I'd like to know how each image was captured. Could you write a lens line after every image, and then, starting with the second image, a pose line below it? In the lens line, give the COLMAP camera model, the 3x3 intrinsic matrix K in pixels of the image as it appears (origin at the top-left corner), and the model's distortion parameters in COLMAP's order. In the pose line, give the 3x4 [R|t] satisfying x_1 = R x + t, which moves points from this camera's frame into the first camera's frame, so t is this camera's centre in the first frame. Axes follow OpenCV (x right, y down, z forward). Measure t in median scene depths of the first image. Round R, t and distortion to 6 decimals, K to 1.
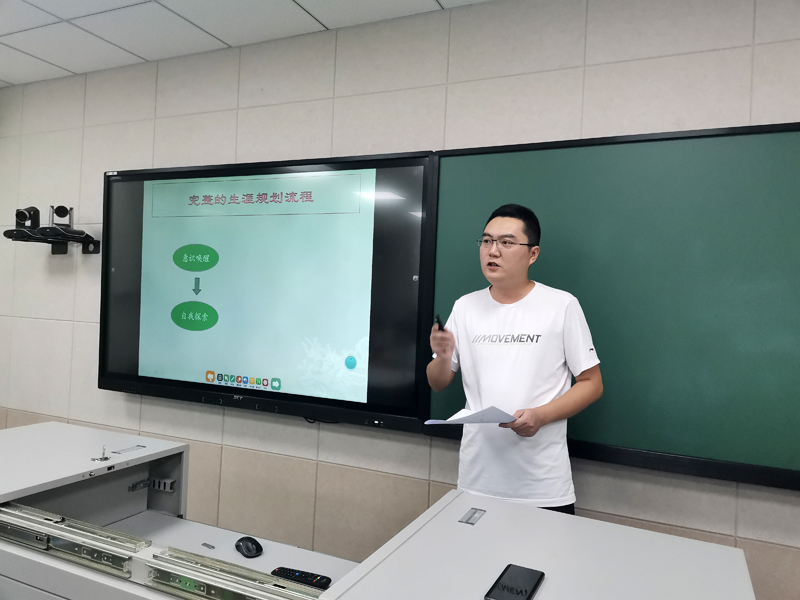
lens RADIAL K [[596.5, 0, 400.0], [0, 596.5, 300.0], [0, 0, 1]] dist [0.089174, -0.116607]
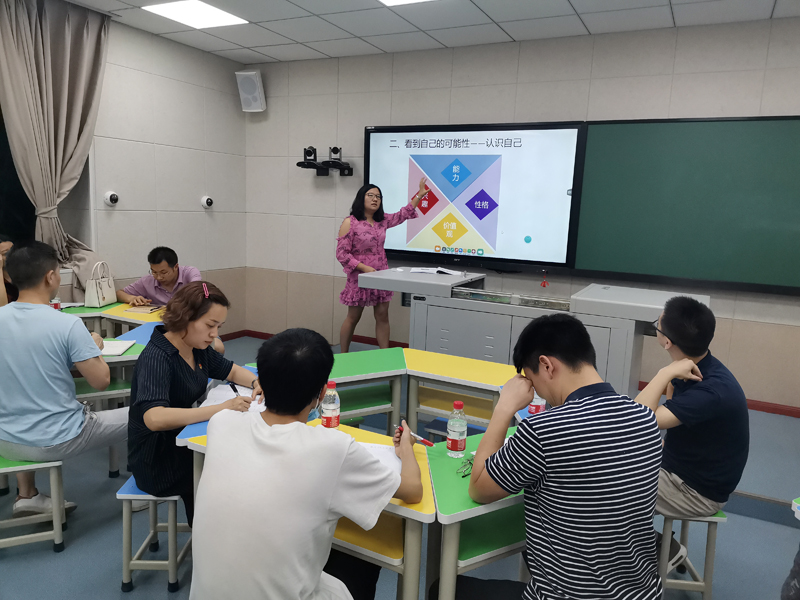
lens RADIAL K [[596.5, 0, 400.0], [0, 596.5, 300.0], [0, 0, 1]] dist [0.089174, -0.116607]
pose [[0.999183, 0.002523, -0.040342, -0.328055], [0.004171, 0.986285, 0.164998, -0.013427], [0.040205, -0.165032, 0.985468, -0.703472]]
